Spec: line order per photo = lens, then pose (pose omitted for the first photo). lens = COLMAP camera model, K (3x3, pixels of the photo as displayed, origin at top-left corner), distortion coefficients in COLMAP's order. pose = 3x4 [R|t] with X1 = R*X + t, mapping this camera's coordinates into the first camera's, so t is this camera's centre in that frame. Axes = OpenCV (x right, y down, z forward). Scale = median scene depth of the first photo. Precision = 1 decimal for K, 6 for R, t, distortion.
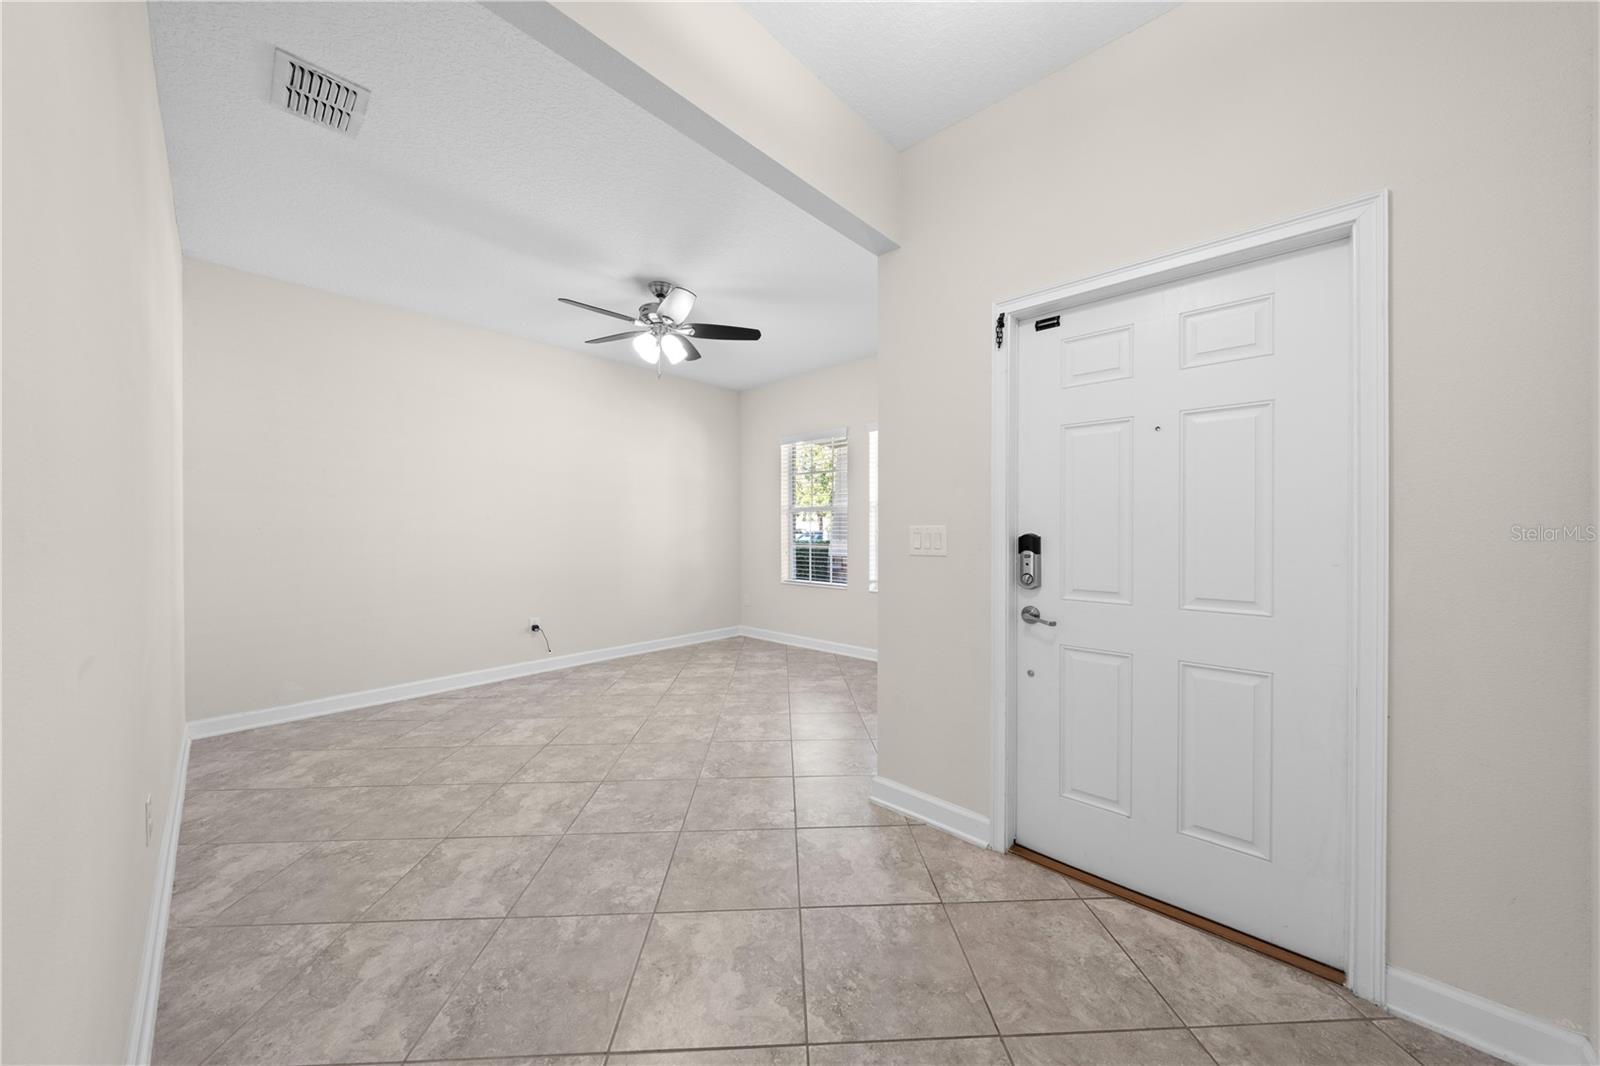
lens RADIAL K [[541.8, 0, 799.8], [0, 541.8, 530.4], [0, 0, 1]] dist [-0.001420, -0.000158]
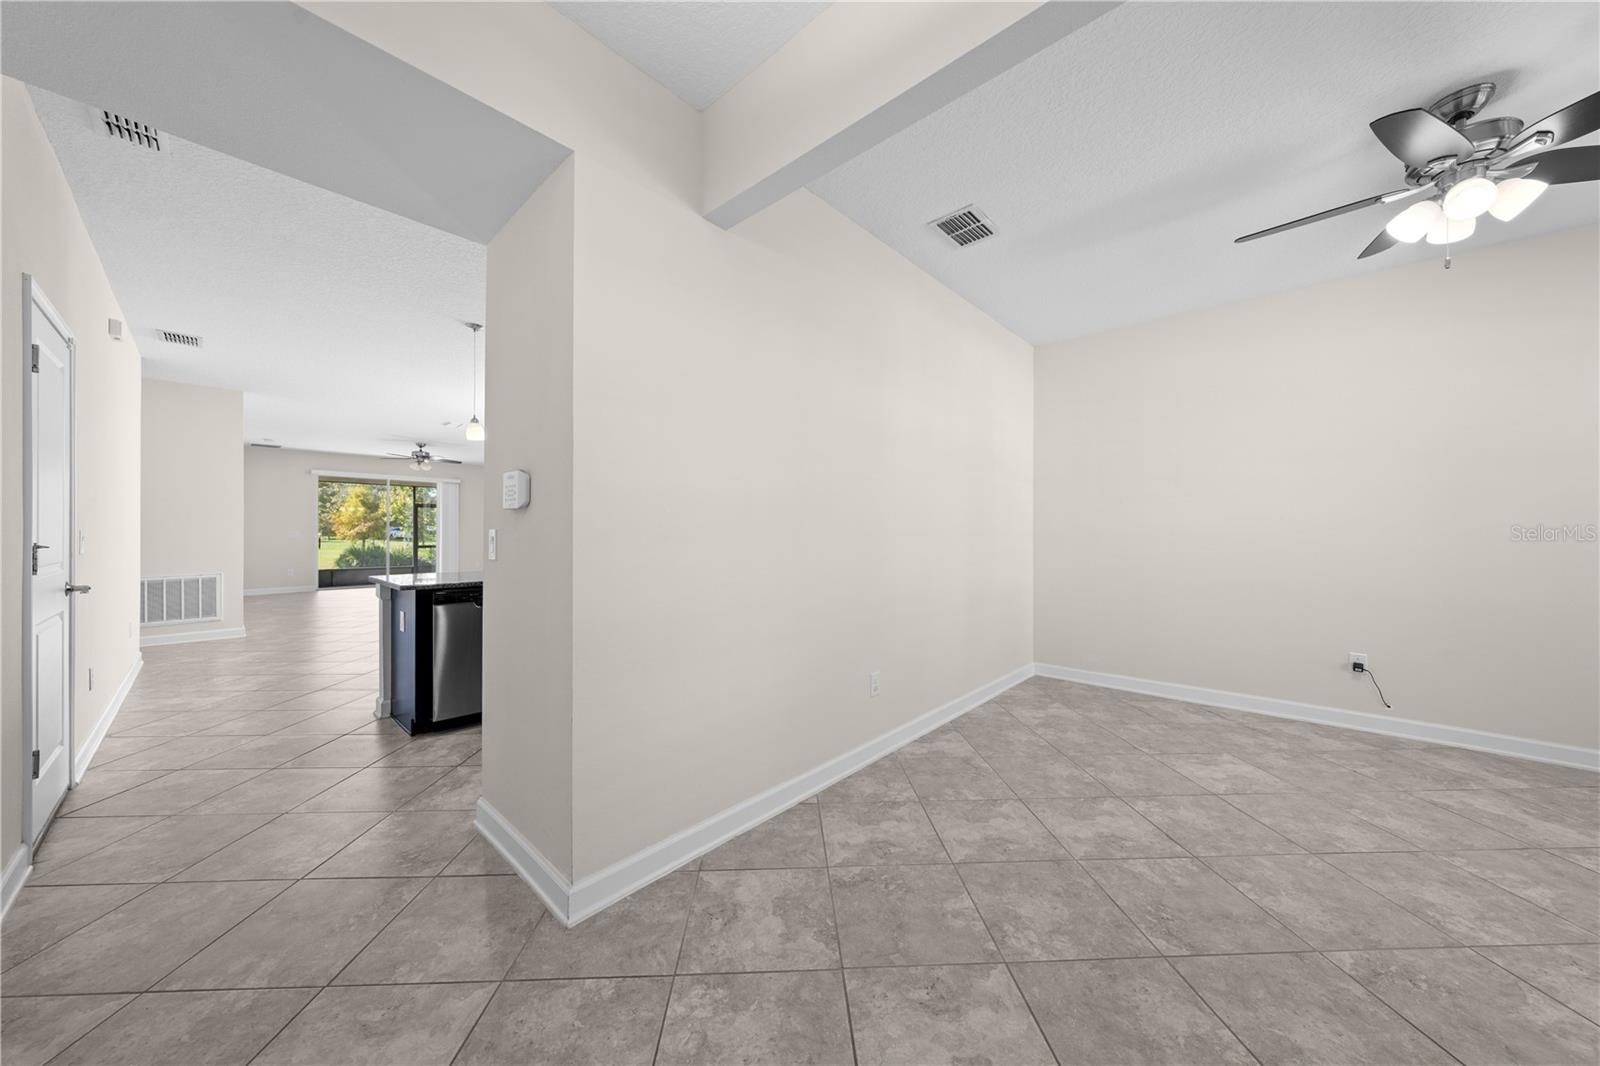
lens RADIAL K [[538.3, 0, 806.3], [0, 538.3, 532.6], [0, 0, 1]] dist [-0.001867, 0.000060]
pose [[0.011682, 0.003132, -0.999927, 0.336037], [-0.003336, 0.999990, 0.003094, -0.002305], [0.999926, 0.003299, 0.011693, 0.362804]]
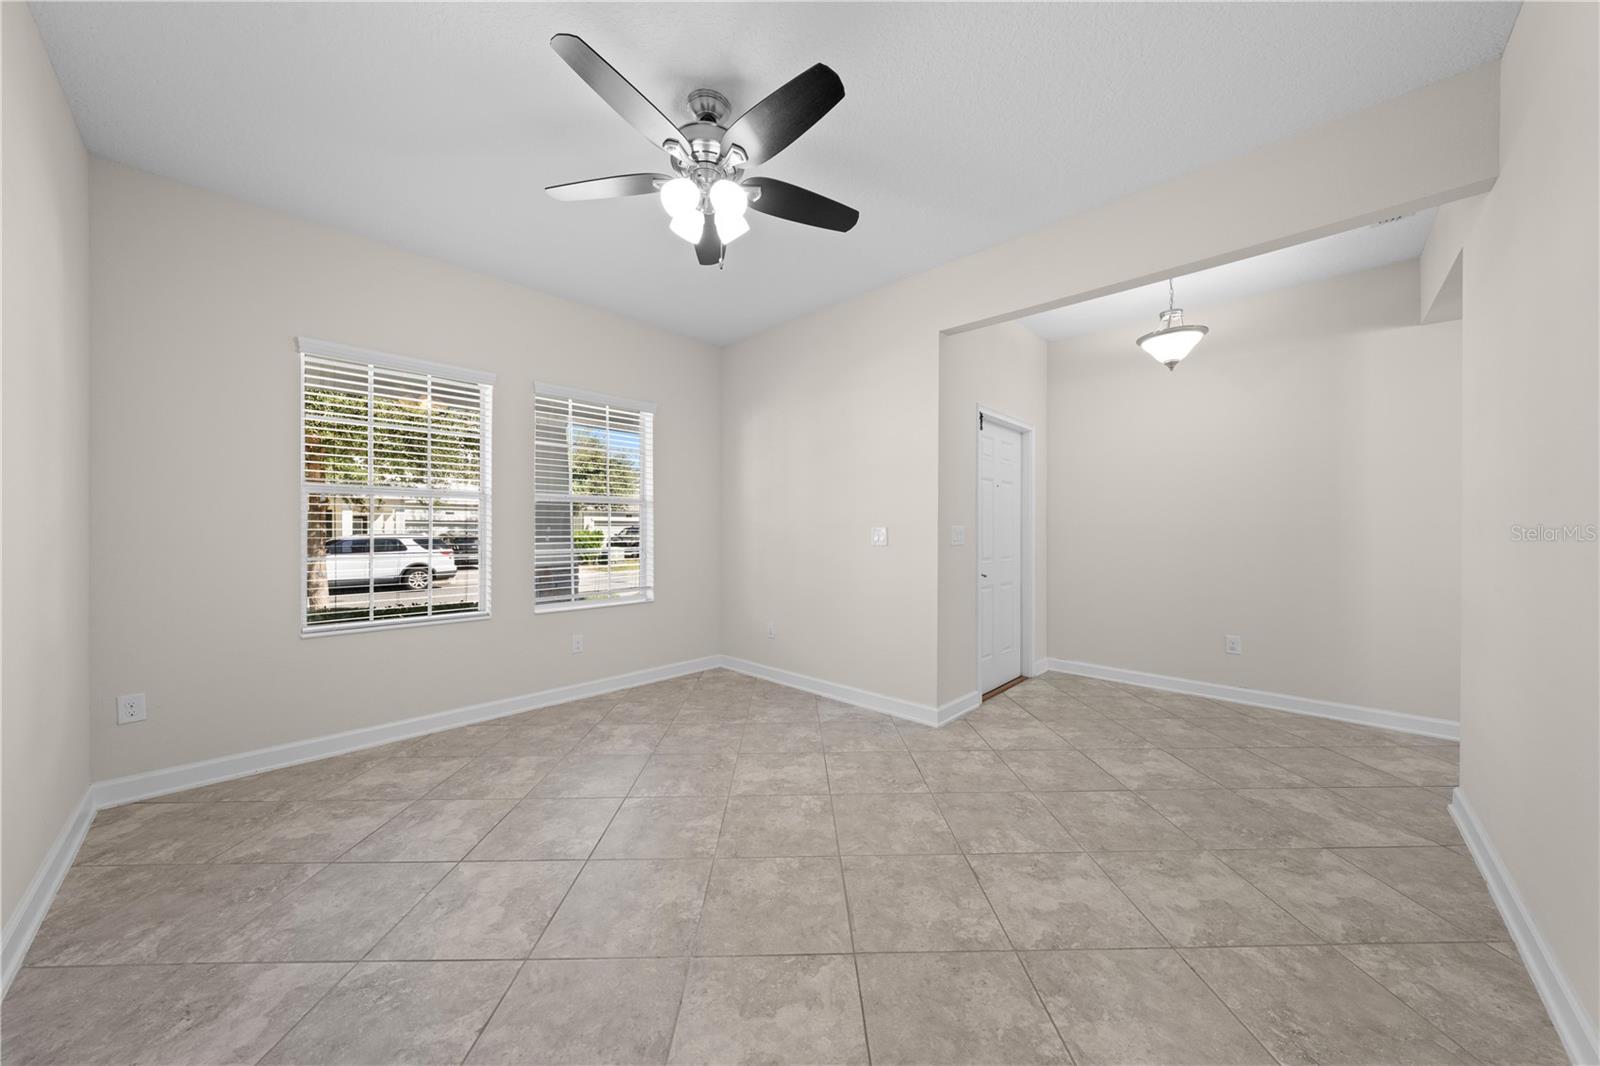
lens RADIAL K [[536.5, 0, 805.3], [0, 536.5, 537.6], [0, 0, 1]] dist [-0.001452, -0.000057]
pose [[0.013754, -0.011368, 0.999841, -0.948557], [0.000606, 0.999935, 0.011361, 0.003138], [-0.999905, 0.000450, 0.013760, 1.022985]]
